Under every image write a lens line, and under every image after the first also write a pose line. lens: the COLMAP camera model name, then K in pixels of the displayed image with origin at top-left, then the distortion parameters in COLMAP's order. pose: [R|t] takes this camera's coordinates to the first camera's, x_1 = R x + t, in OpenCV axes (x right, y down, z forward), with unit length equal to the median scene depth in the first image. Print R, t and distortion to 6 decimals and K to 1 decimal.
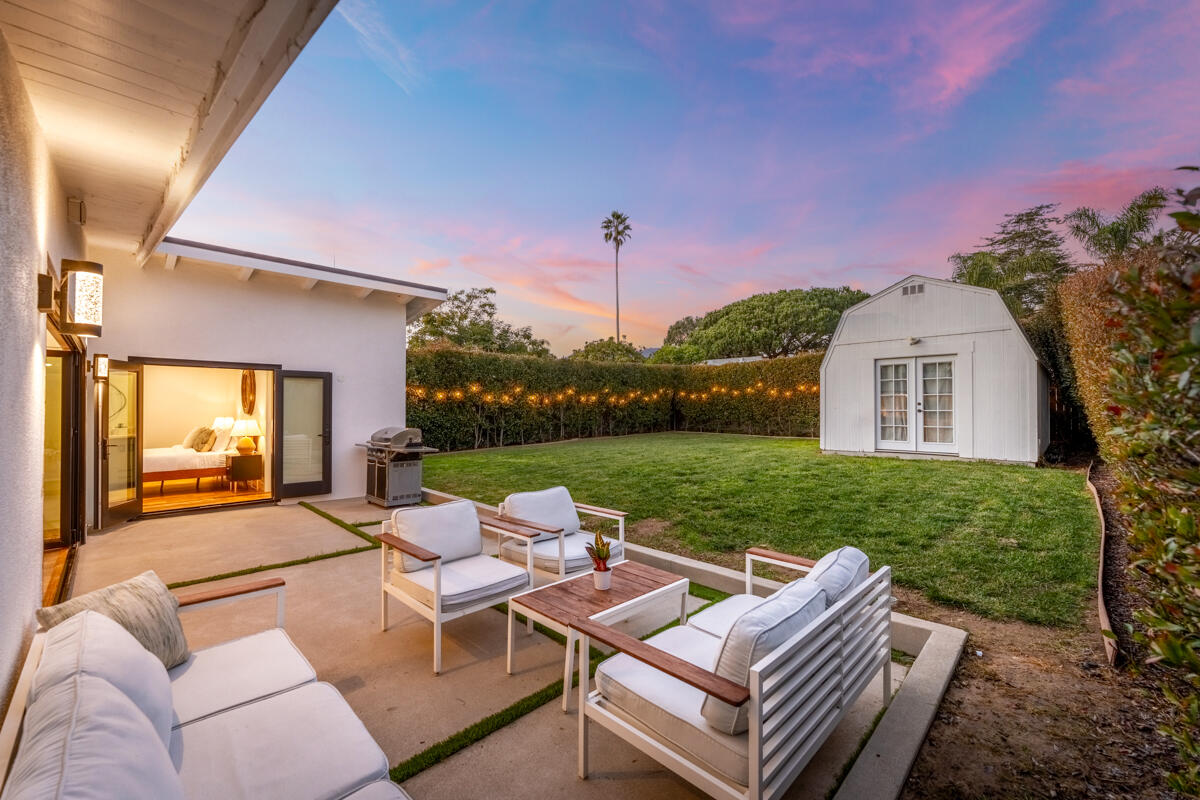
lens RADIAL K [[488.2, 0, 588.7], [0, 488.2, 399.4], [0, 0, 1]] dist [0.002726, -0.001549]
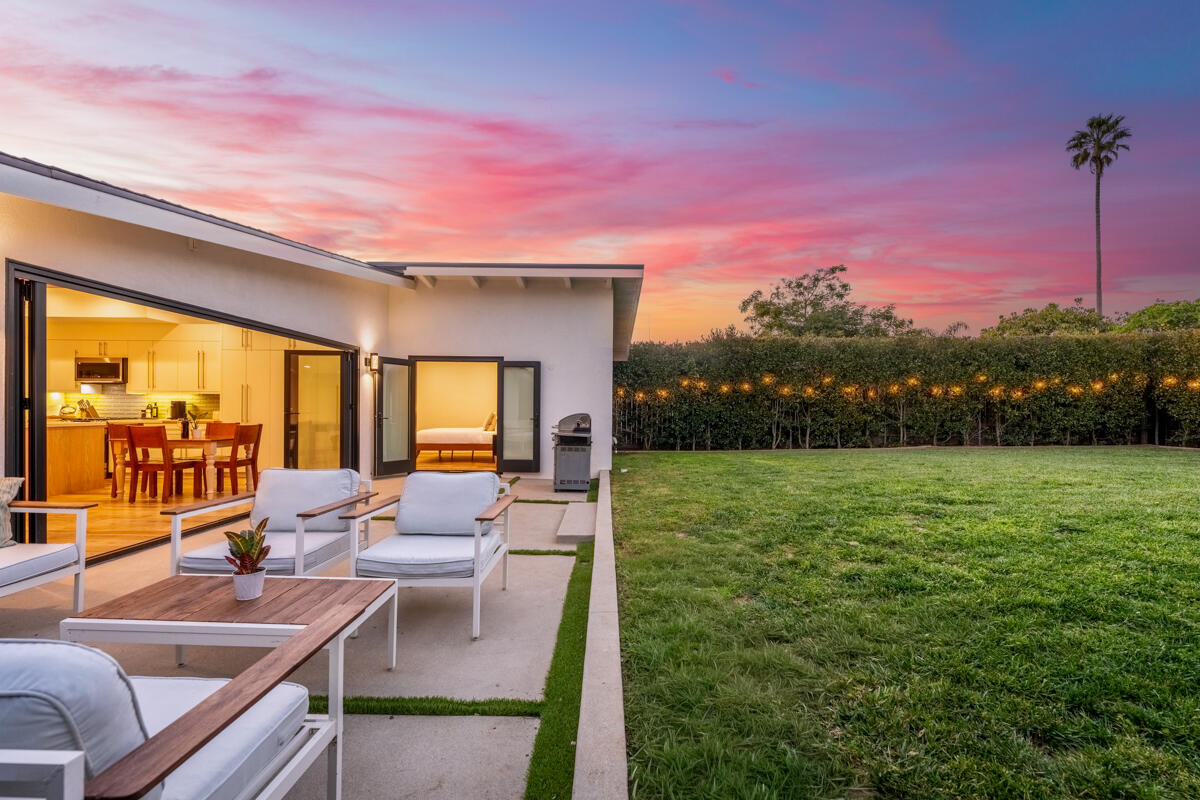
lens RADIAL K [[488.2, 0, 609.7], [0, 488.2, 411.1], [0, 0, 1]] dist [0.002726, -0.001549]
pose [[0.710725, 0.007175, -0.703433, 0.147429], [0.002541, 0.999915, 0.012767, 0.017626], [0.703465, -0.010861, 0.710646, 0.143329]]
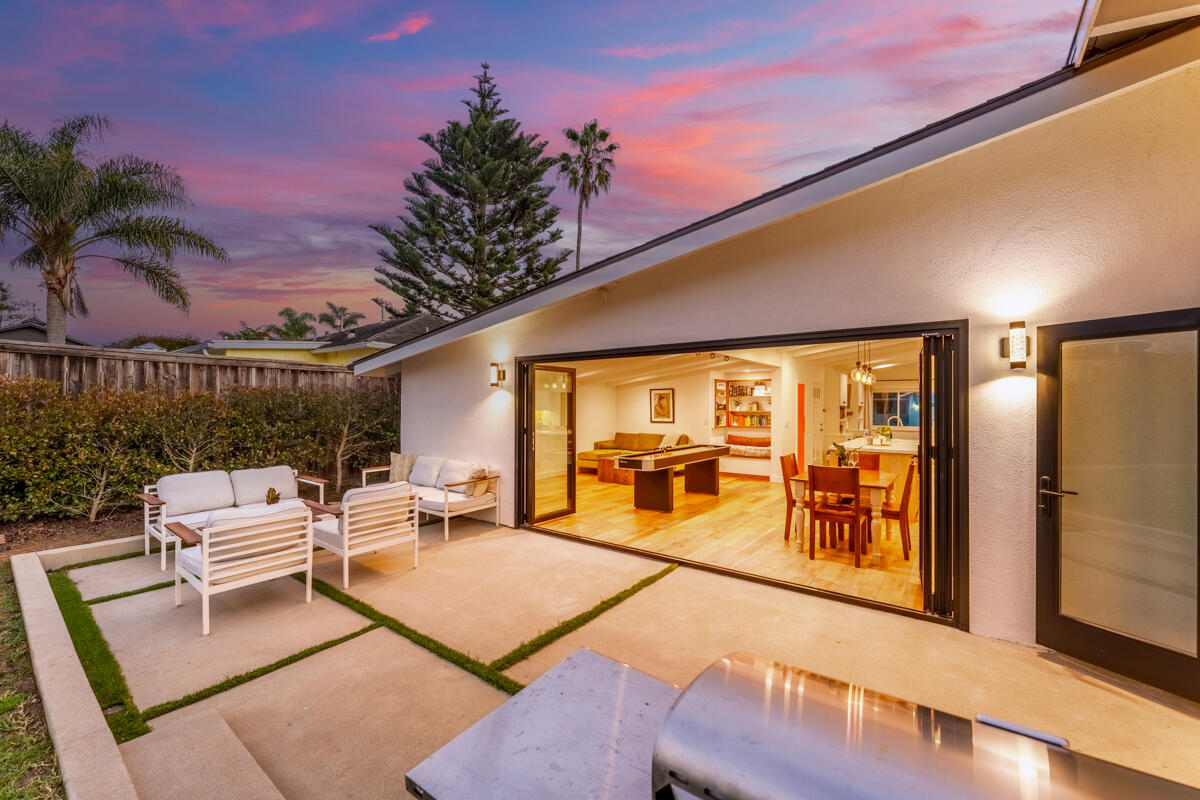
lens RADIAL K [[488.2, 0, 594.3], [0, 488.2, 396.9], [0, 0, 1]] dist [0.002726, -0.001549]
pose [[-0.990638, -0.009308, -0.136200, -0.129940], [-0.005312, 0.999546, -0.029668, 0.003725], [0.136414, -0.028667, -0.990237, 0.447941]]
